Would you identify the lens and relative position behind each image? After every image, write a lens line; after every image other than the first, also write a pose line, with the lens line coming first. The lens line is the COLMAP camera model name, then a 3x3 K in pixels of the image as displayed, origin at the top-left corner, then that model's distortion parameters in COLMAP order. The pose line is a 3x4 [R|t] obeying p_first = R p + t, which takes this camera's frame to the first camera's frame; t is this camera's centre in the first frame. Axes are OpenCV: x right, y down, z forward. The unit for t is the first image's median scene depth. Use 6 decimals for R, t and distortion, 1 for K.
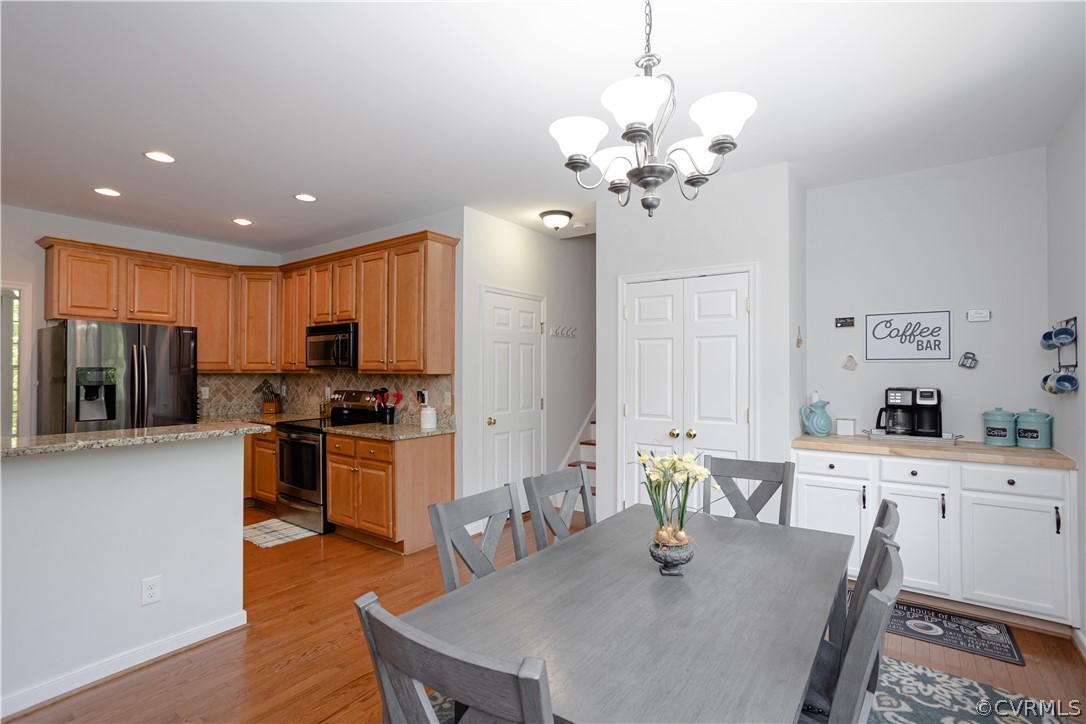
lens RADIAL K [[520.7, 0, 540.3], [0, 520.7, 366.7], [0, 0, 1]] dist [-0.051585, 0.025942]
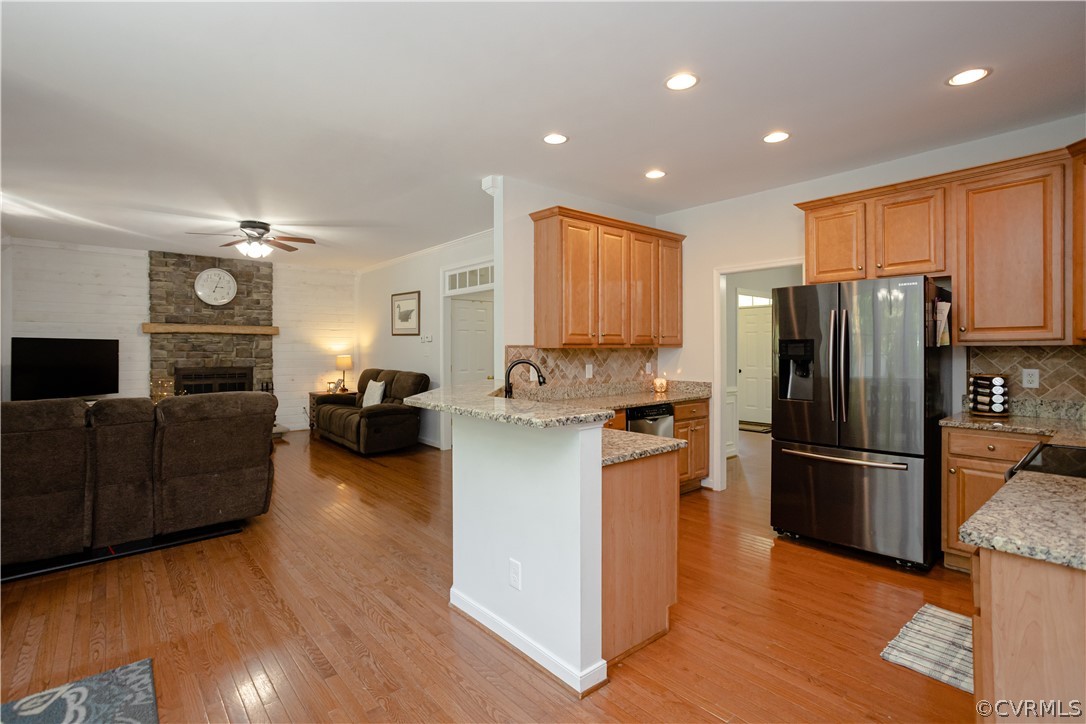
lens RADIAL K [[520.7, 0, 533.9], [0, 520.7, 345.1], [0, 0, 1]] dist [-0.051585, 0.025942]
pose [[-0.242929, -0.008002, -0.970011, 0.083392], [0.010253, 0.999889, -0.010817, 0.014466], [0.969990, -0.012574, -0.242820, 0.678890]]
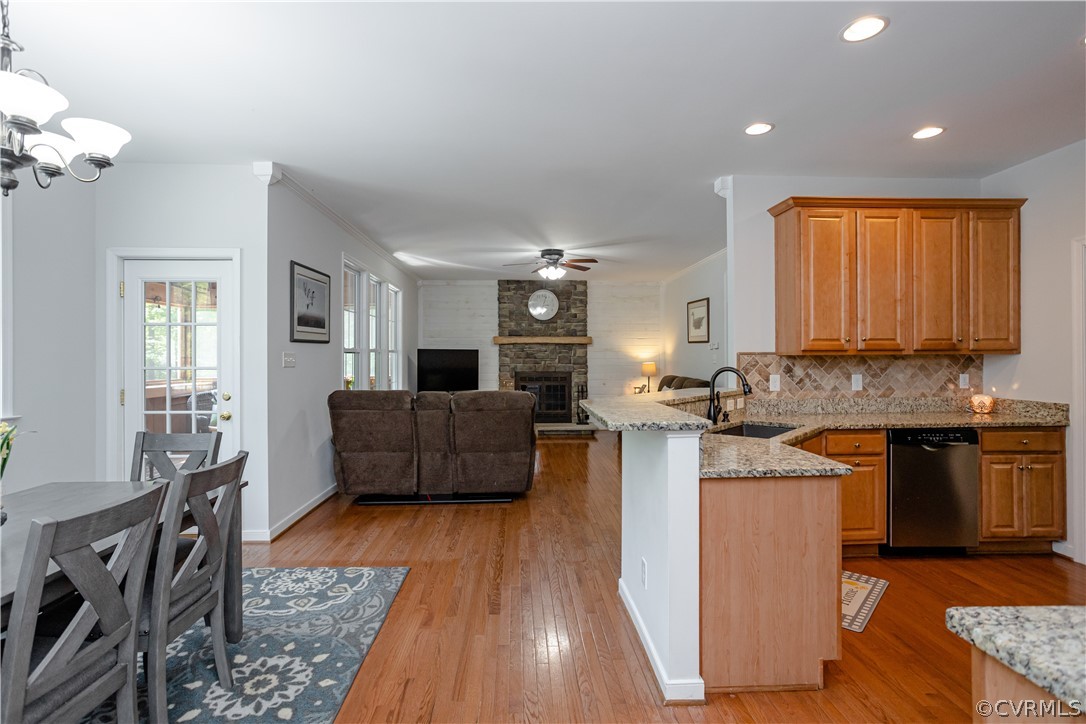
lens RADIAL K [[520.7, 0, 526.3], [0, 520.7, 349.9], [0, 0, 1]] dist [-0.051585, 0.025942]
pose [[-0.790590, -0.007313, -0.612303, 0.016650], [0.007112, 0.999752, -0.021124, 0.015875], [0.612305, -0.021056, -0.790341, 0.875781]]
